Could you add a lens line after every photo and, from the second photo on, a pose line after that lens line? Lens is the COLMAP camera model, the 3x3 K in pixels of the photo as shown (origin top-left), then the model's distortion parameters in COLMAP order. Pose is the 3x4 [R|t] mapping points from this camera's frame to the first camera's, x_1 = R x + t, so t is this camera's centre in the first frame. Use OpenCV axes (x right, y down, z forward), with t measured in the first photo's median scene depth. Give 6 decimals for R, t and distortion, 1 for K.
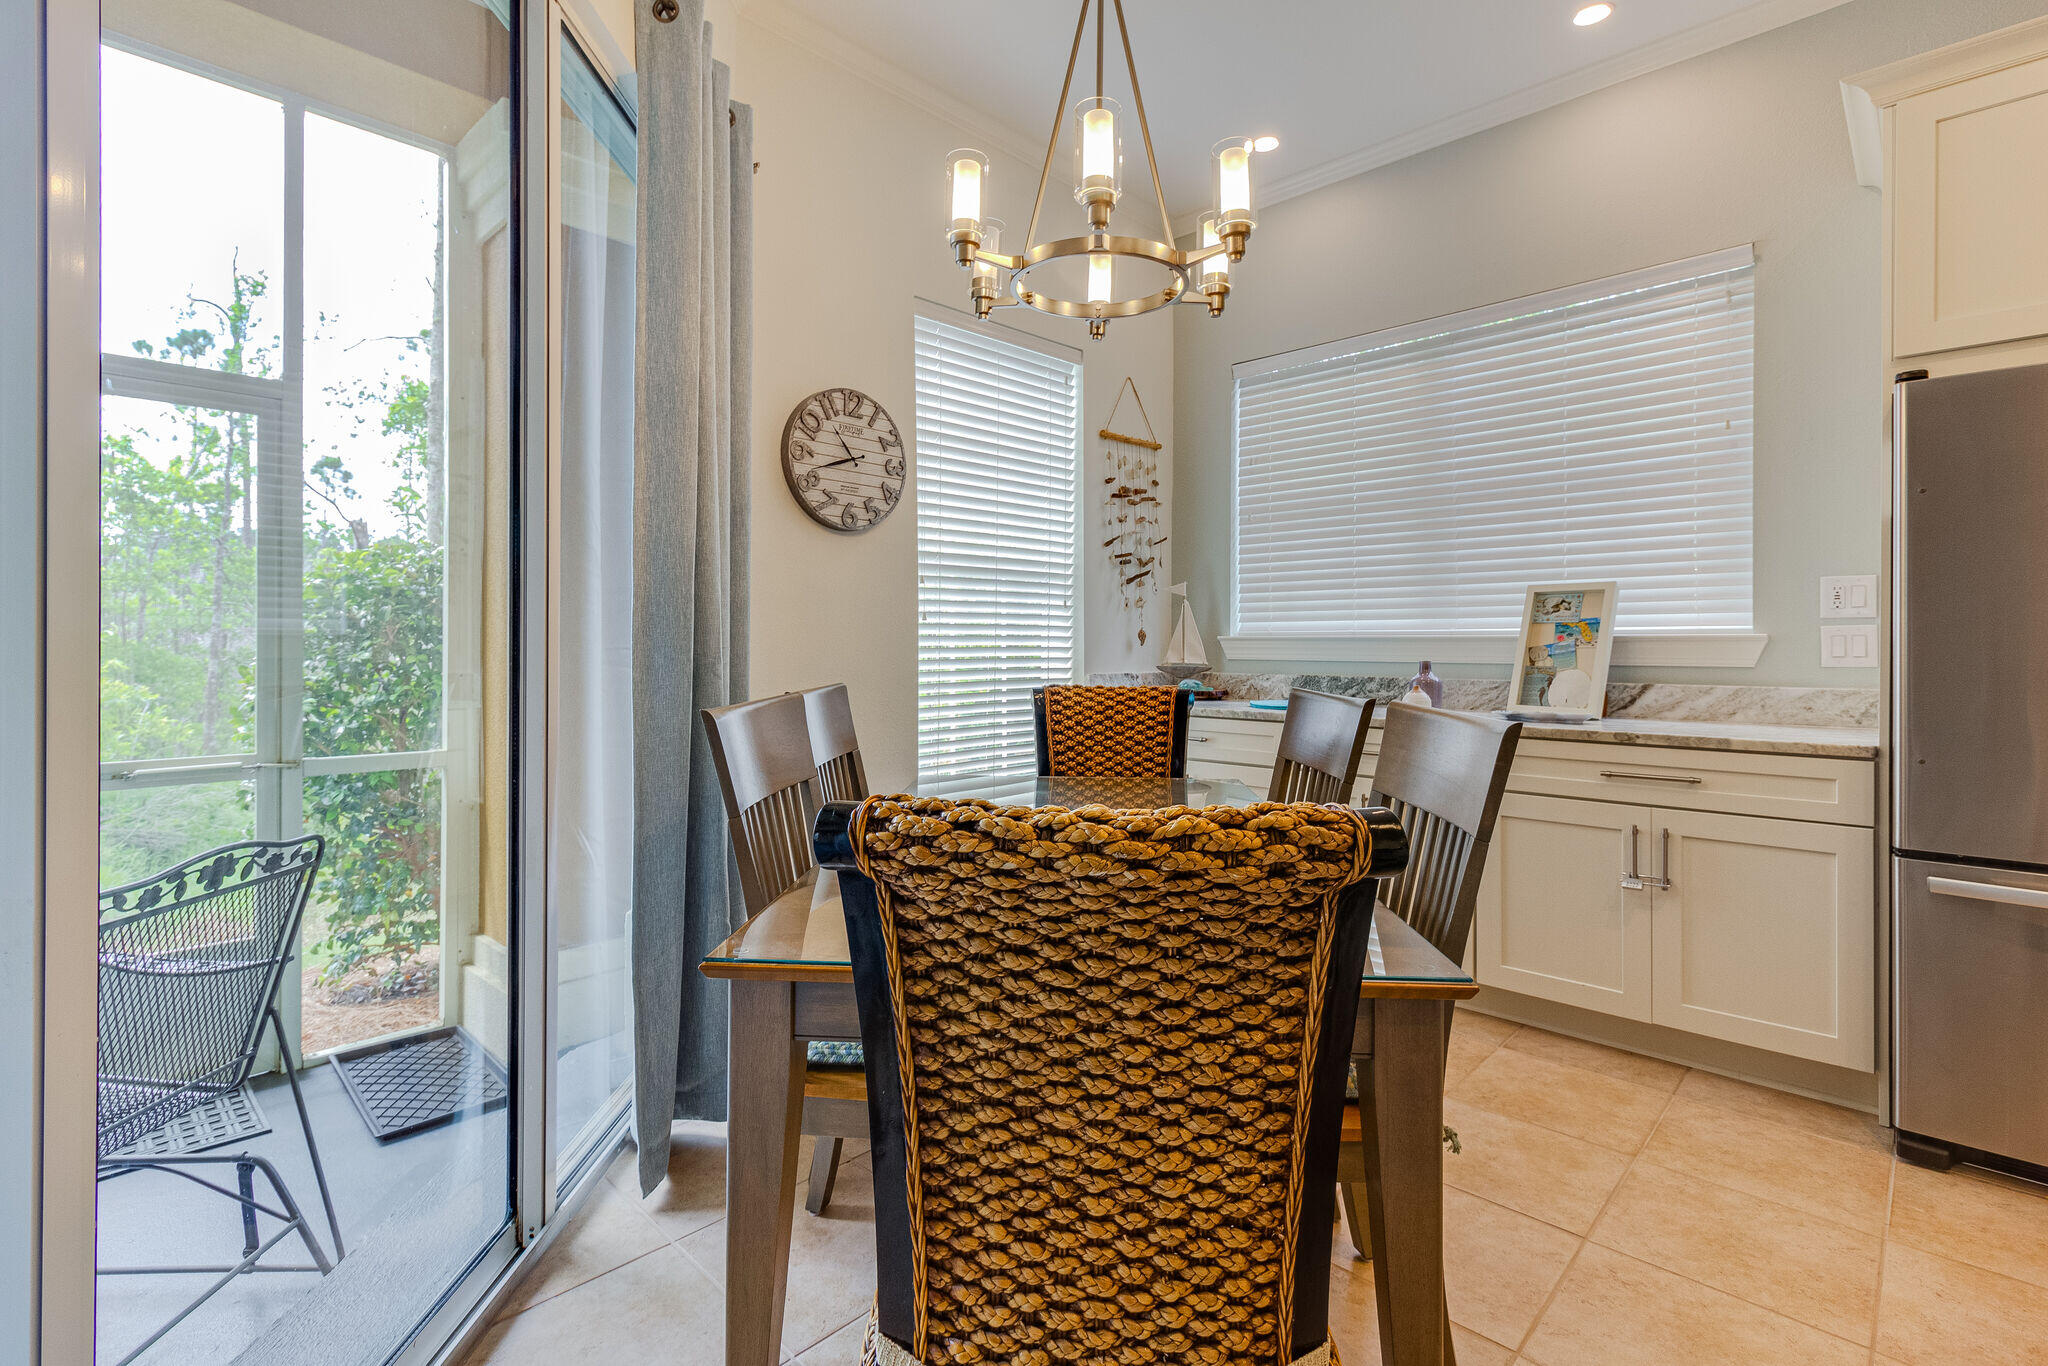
lens RADIAL K [[957.0, 0, 1018.5], [0, 957.0, 644.7], [0, 0, 1]] dist [0.001504, 0.000249]
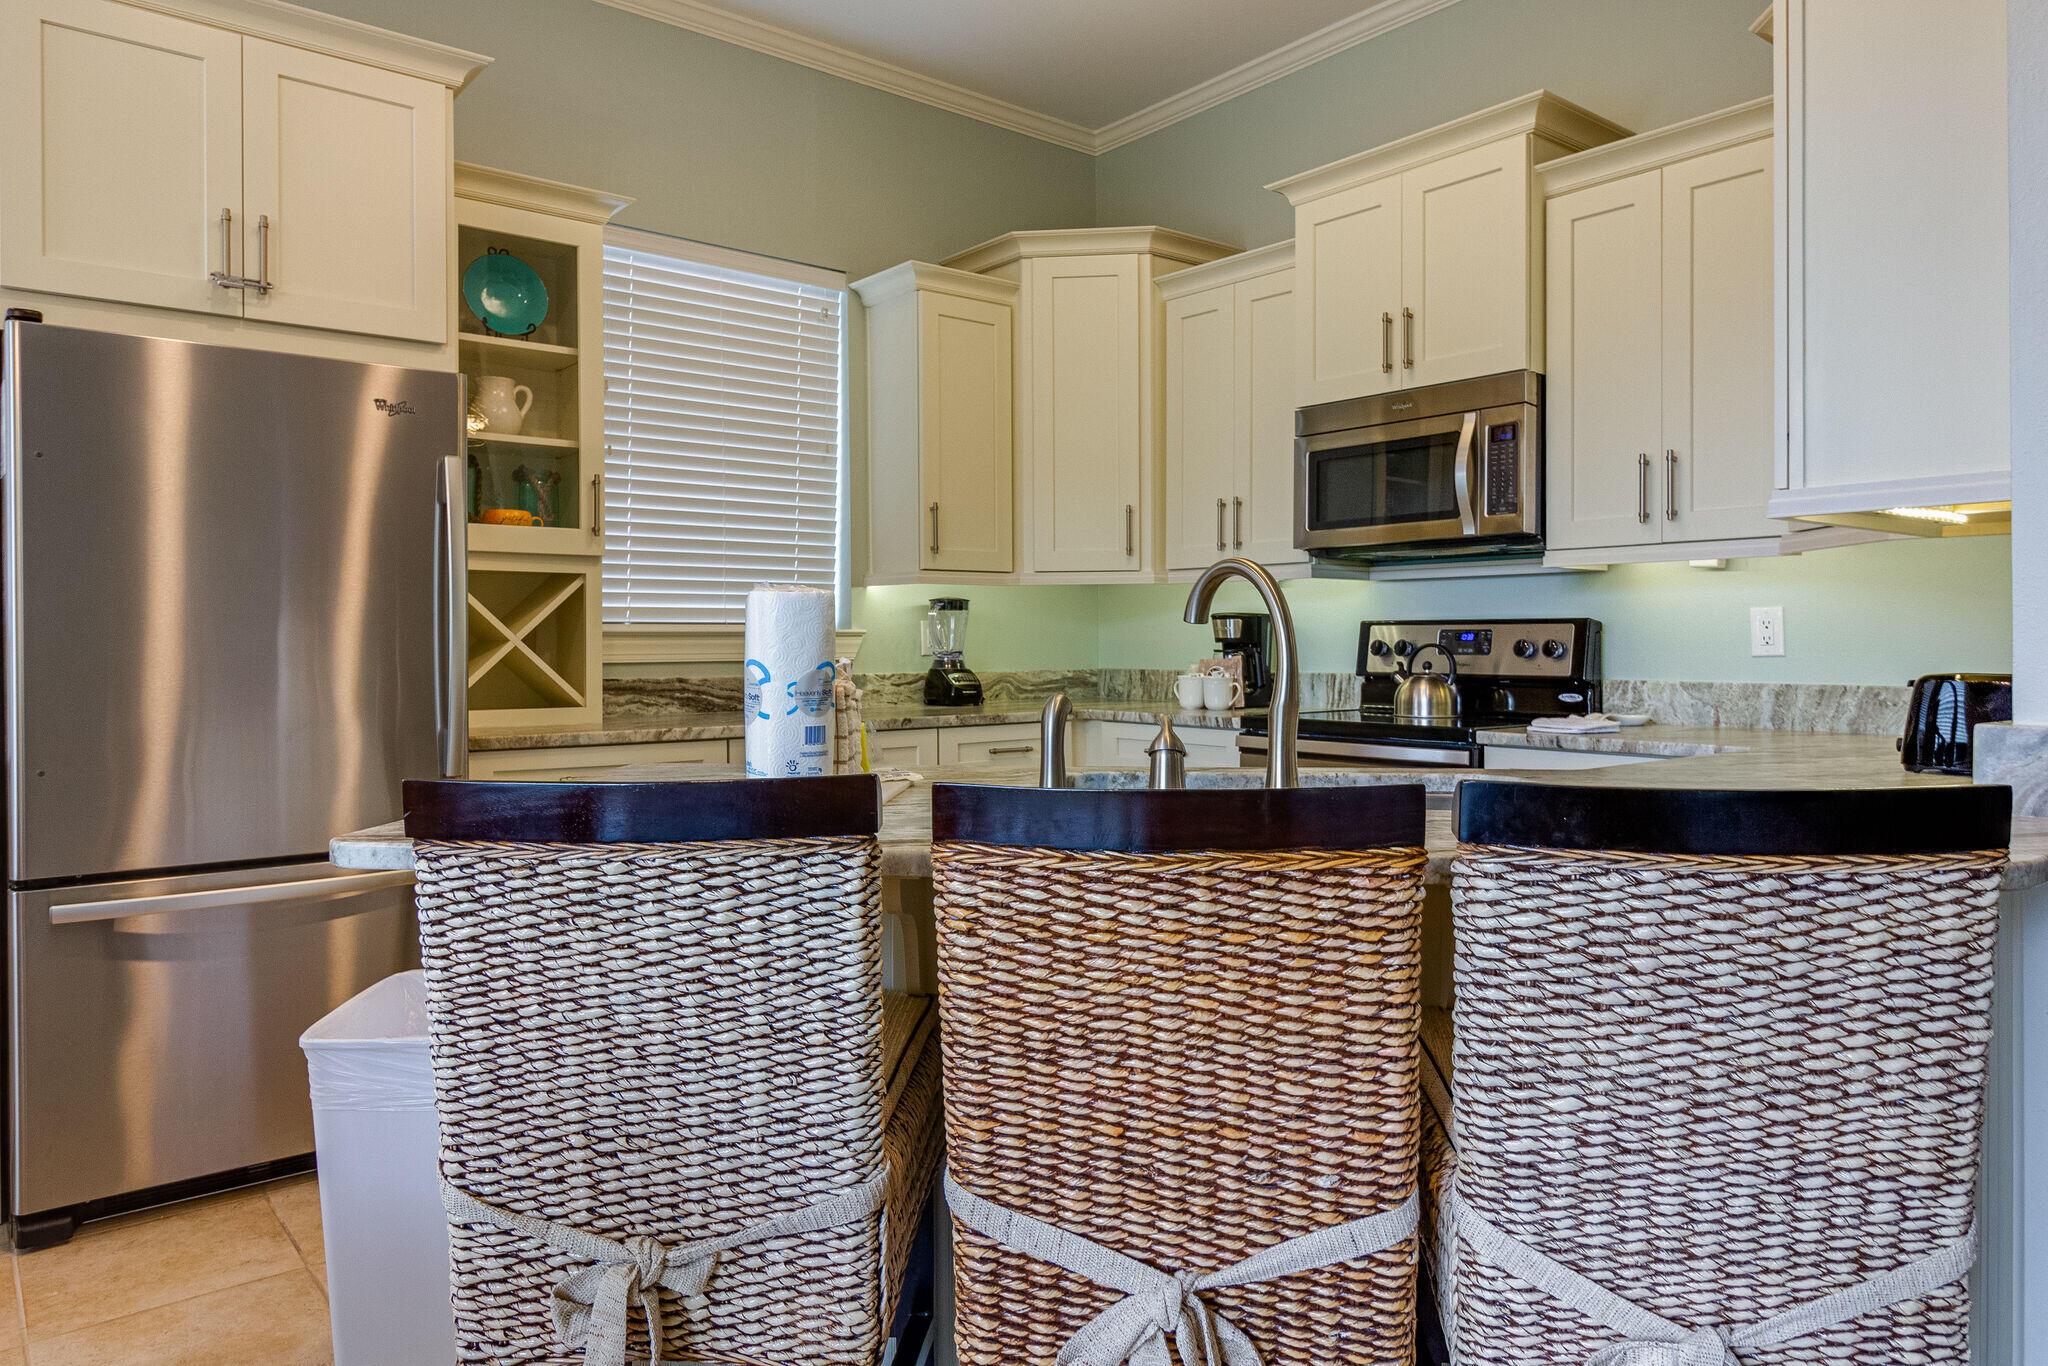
lens RADIAL K [[1343.5, 0, 1027.9], [0, 1343.5, 646.1], [0, 0, 1]] dist [-0.005195, 0.007099]
pose [[0.114173, -0.008604, 0.993424, -0.130757], [-0.000199, 0.999962, 0.008683, -0.001373], [-0.993461, -0.001189, 0.114167, -0.004352]]
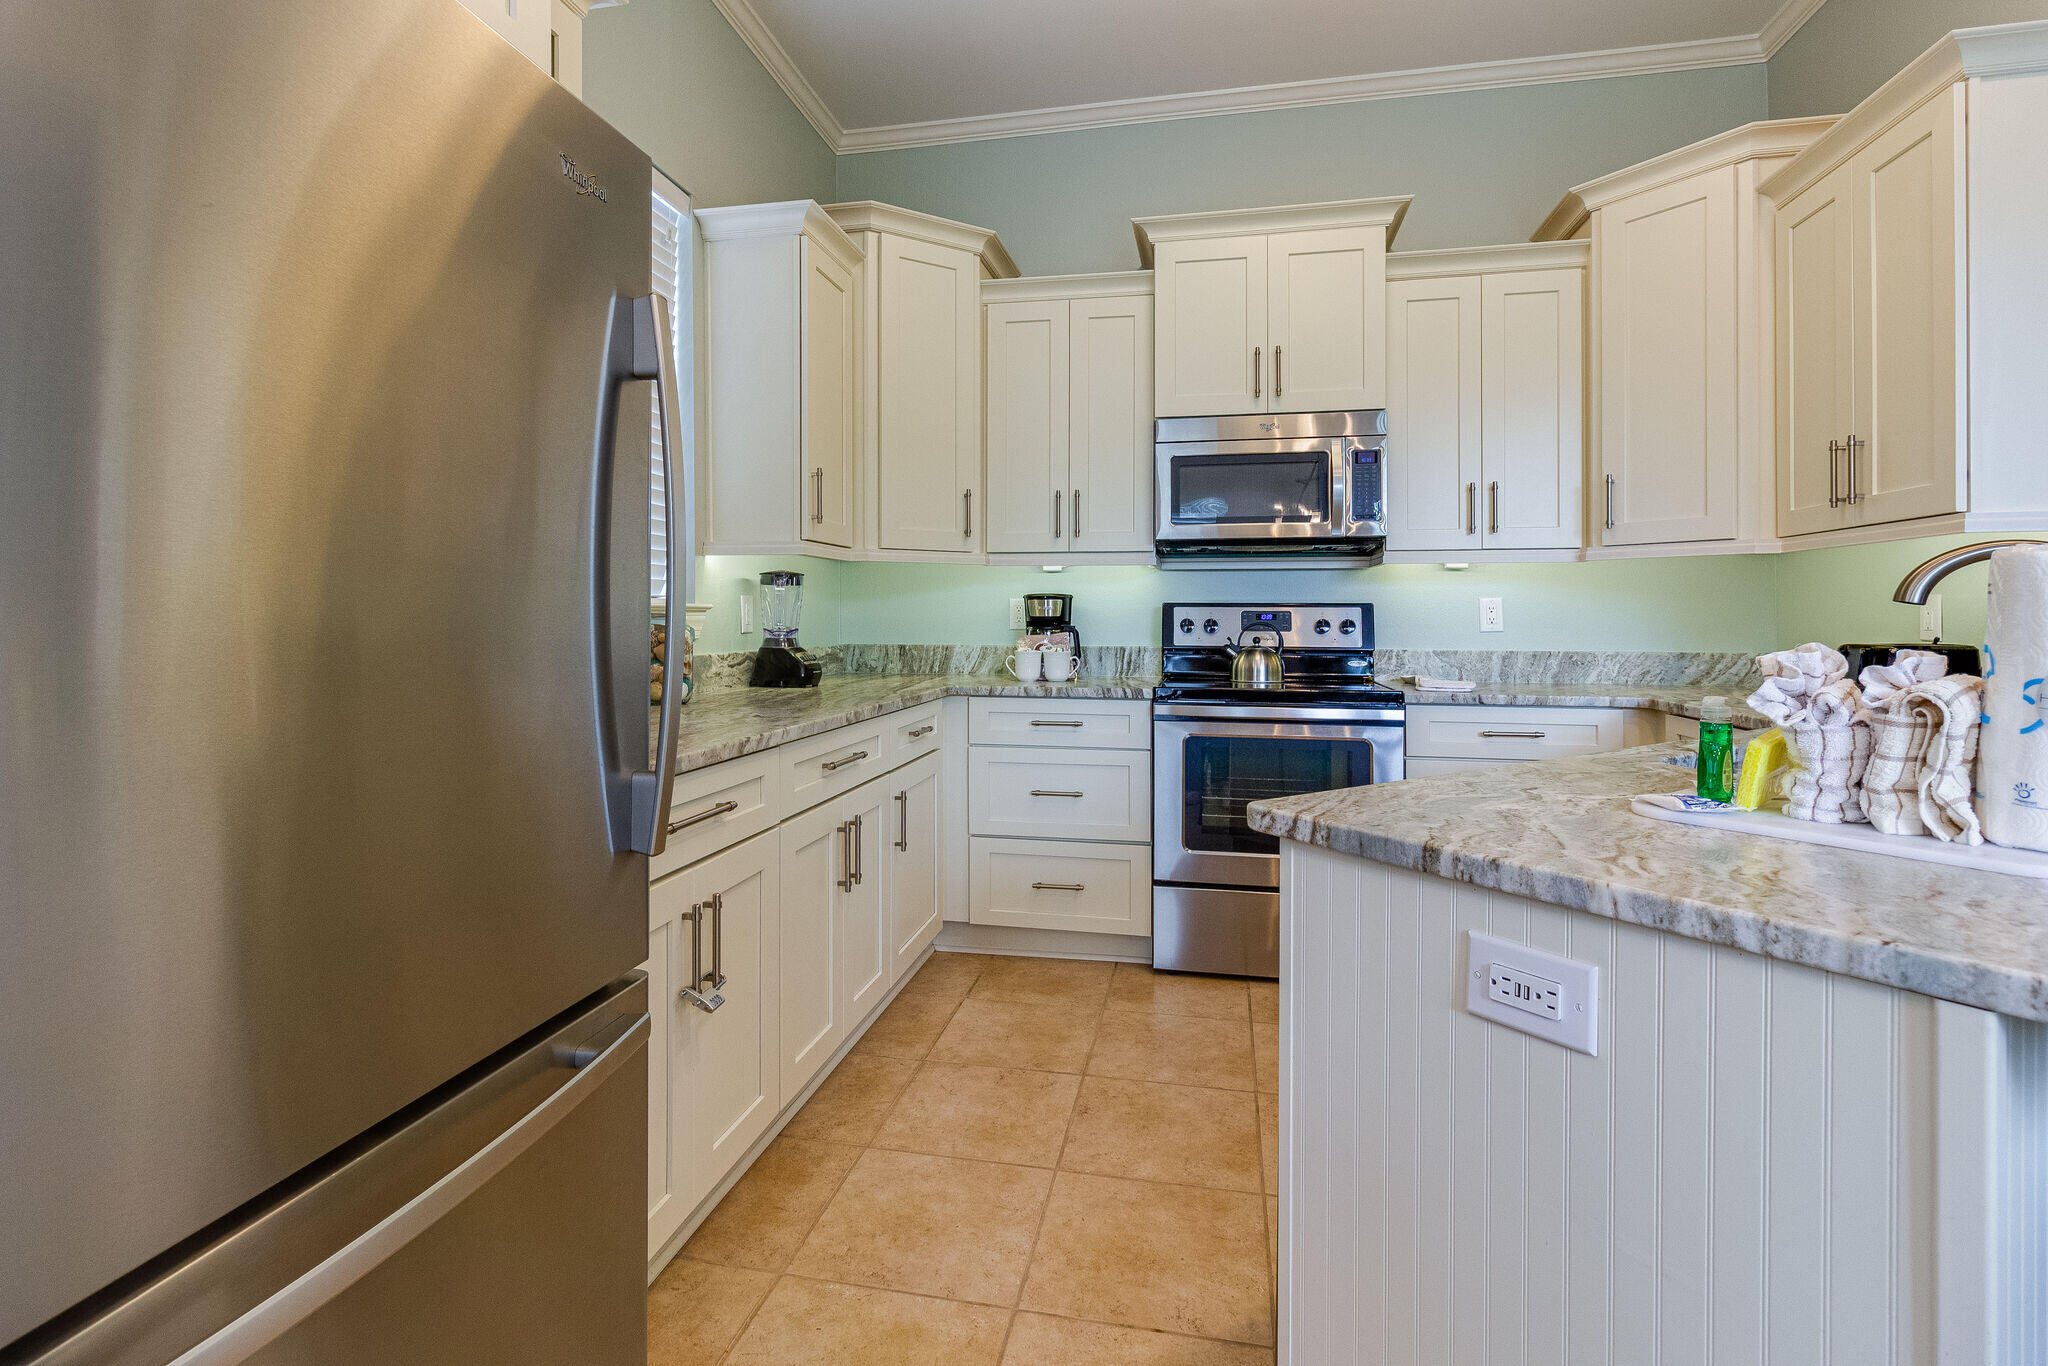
lens RADIAL K [[975.5, 0, 1013.7], [0, 975.5, 614.9], [0, 0, 1]] dist [0.001221, 0.000561]
pose [[-0.538260, -0.003471, 0.842771, 0.540997], [-0.008333, 0.999965, -0.001203, 0.003974], [-0.842737, -0.007670, -0.538270, 0.829392]]
